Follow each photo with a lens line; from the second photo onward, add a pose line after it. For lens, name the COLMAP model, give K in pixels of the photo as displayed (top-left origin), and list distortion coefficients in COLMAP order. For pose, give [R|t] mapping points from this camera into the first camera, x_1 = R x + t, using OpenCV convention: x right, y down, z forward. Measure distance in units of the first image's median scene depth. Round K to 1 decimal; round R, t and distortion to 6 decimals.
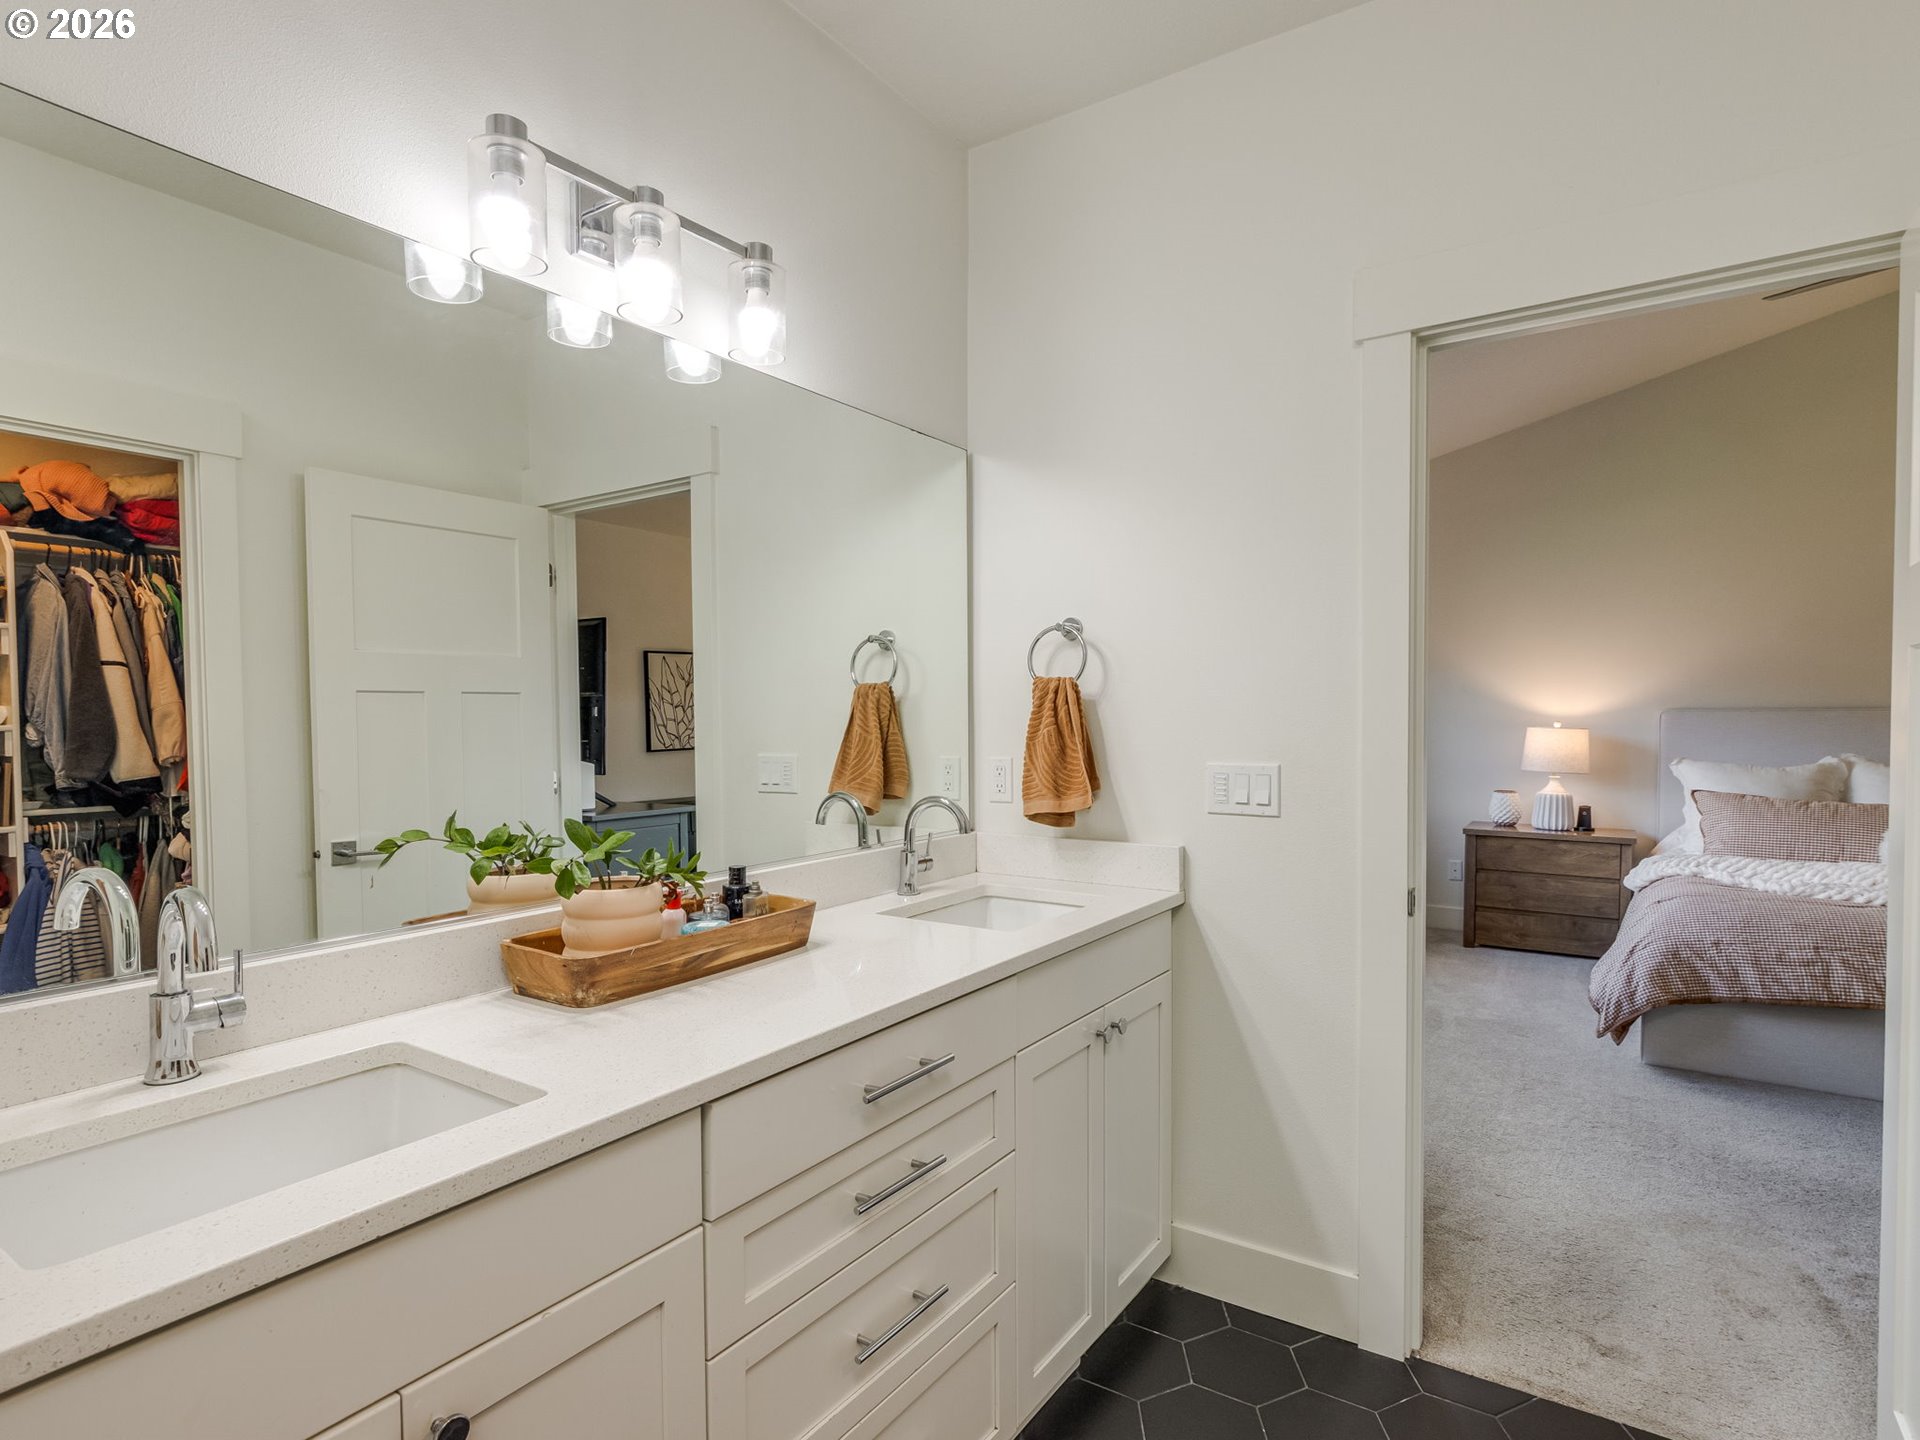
lens RADIAL K [[1025.2, 0, 967.0], [0, 1025.2, 725.8], [0, 0, 1]] dist [0.002086, -0.003085]
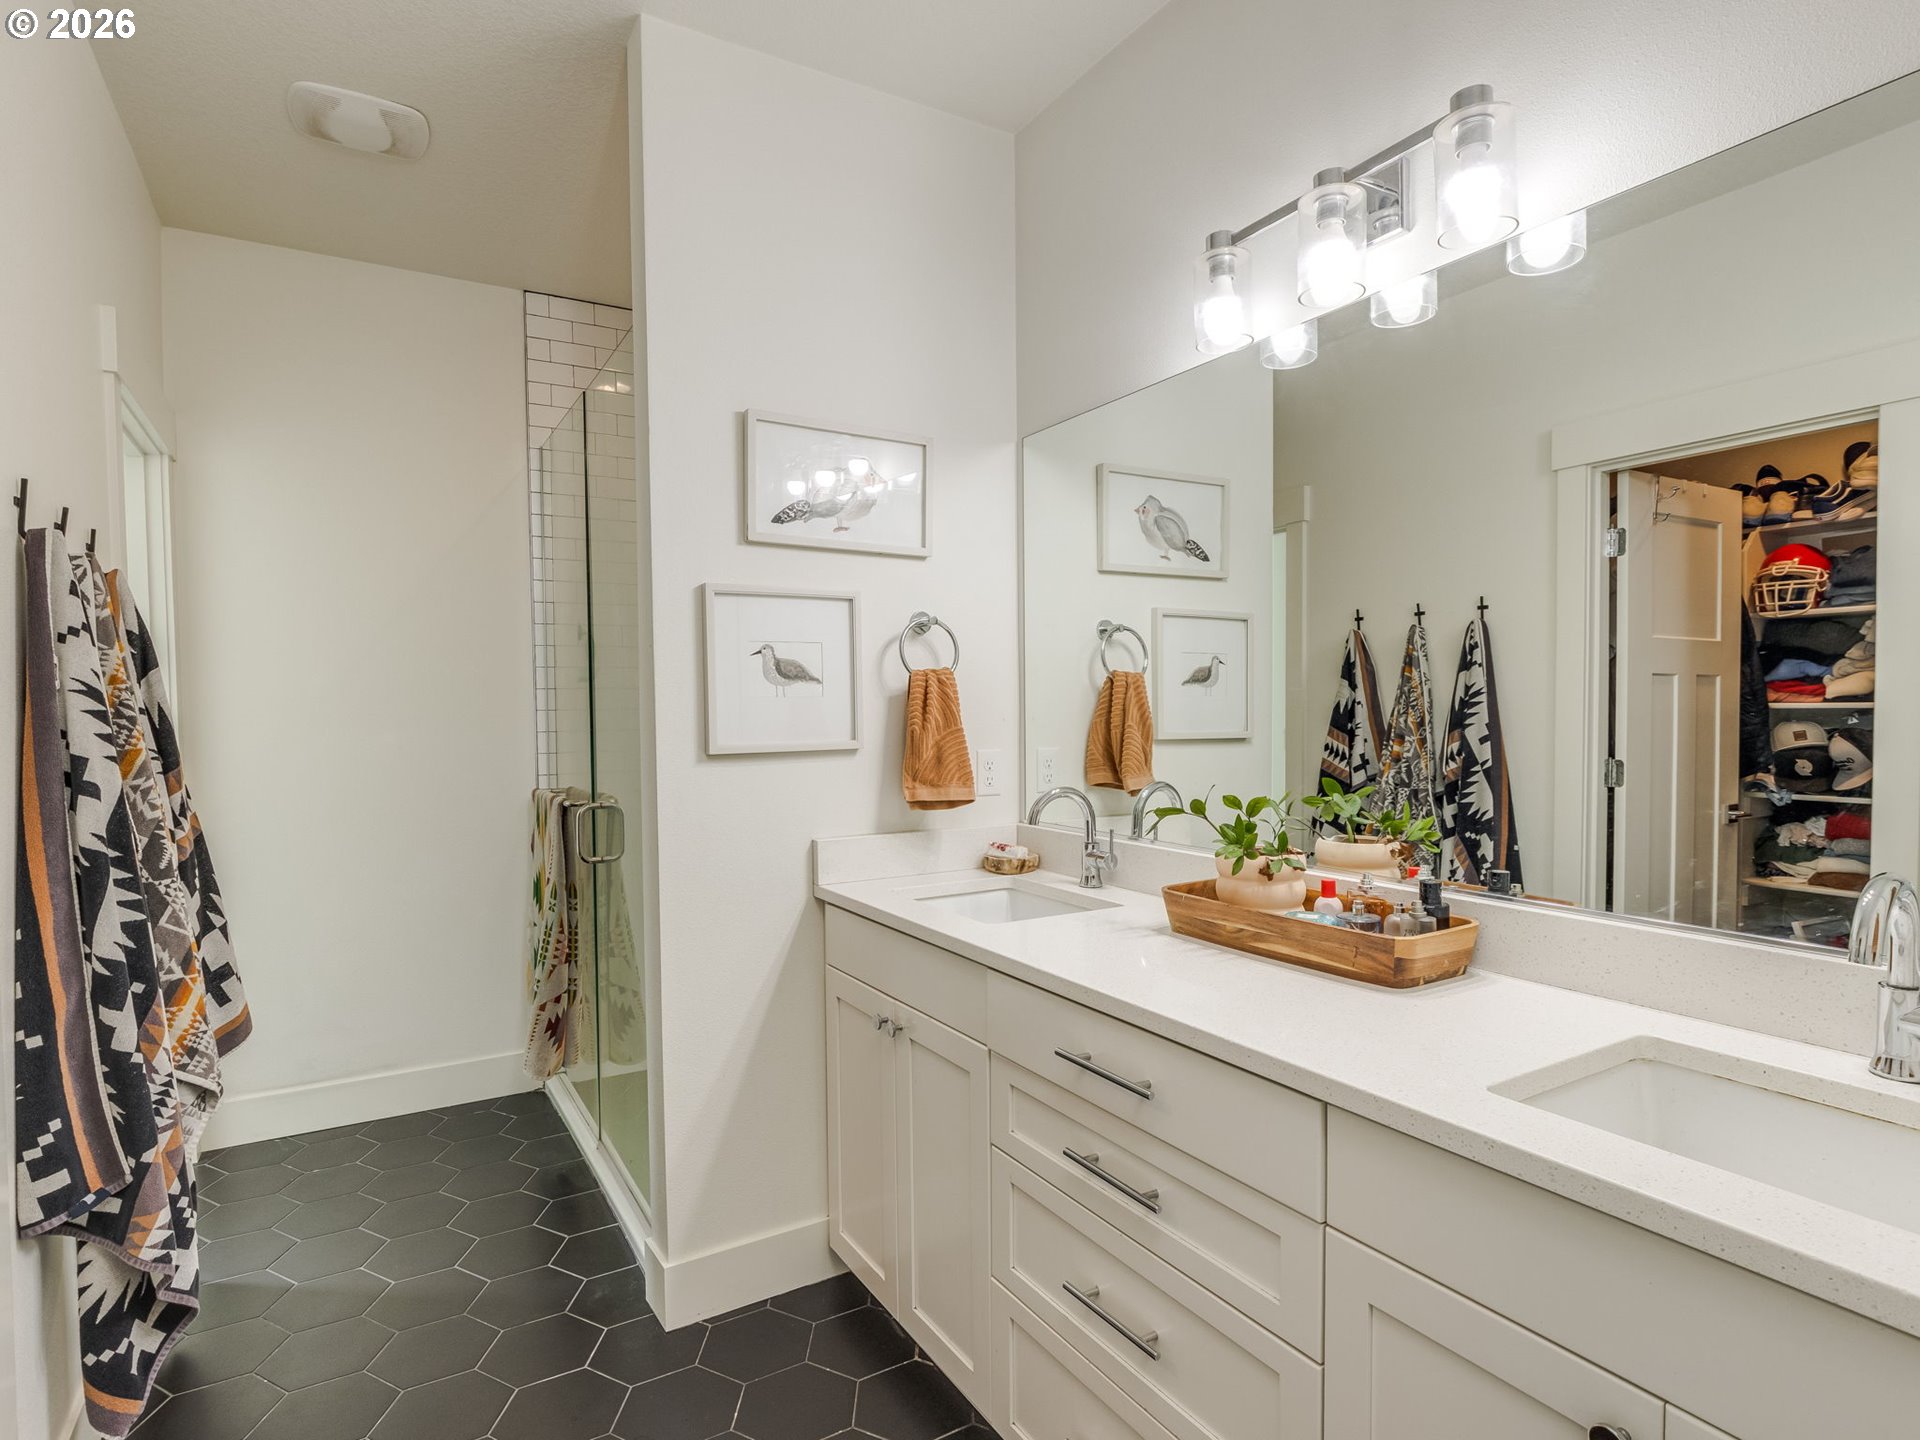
lens RADIAL K [[1025.2, 0, 975.0], [0, 1025.2, 730.2], [0, 0, 1]] dist [0.002086, -0.003085]
pose [[-0.416534, 0.035847, -0.908413, 0.548491], [-0.001991, 0.999184, 0.040342, -0.015011], [0.909118, 0.018613, -0.416123, 0.809833]]
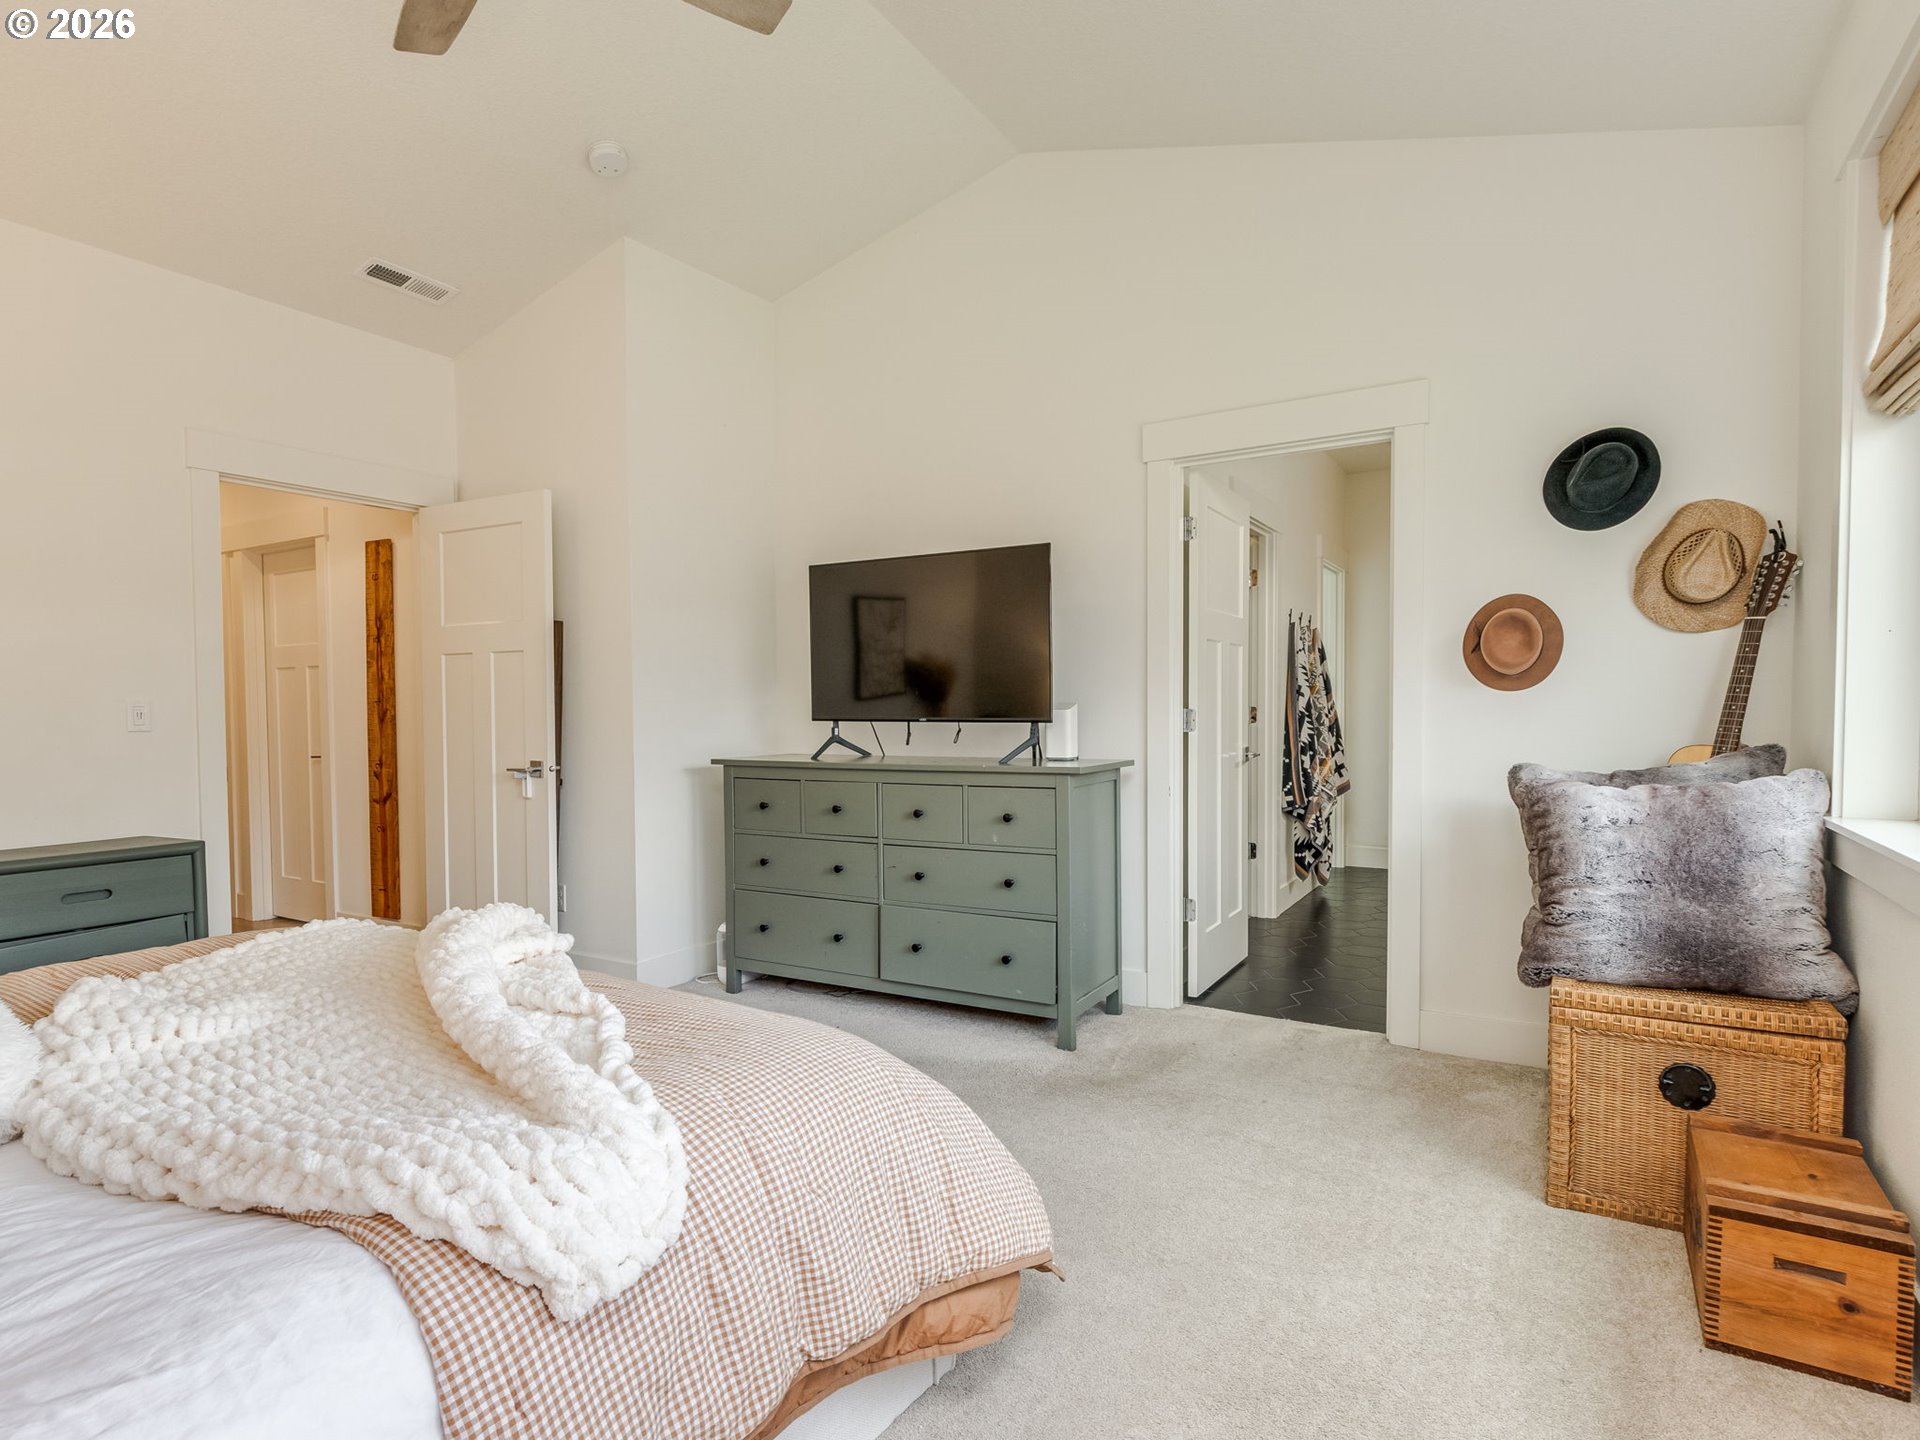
lens RADIAL K [[1025.2, 0, 961.2], [0, 1025.2, 722.9], [0, 0, 1]] dist [0.002086, -0.003085]
pose [[-0.998410, 0.008194, -0.055778, 0.879706], [0.005702, 0.998985, 0.044680, -0.002578], [0.056088, 0.044291, -0.997443, 1.718258]]
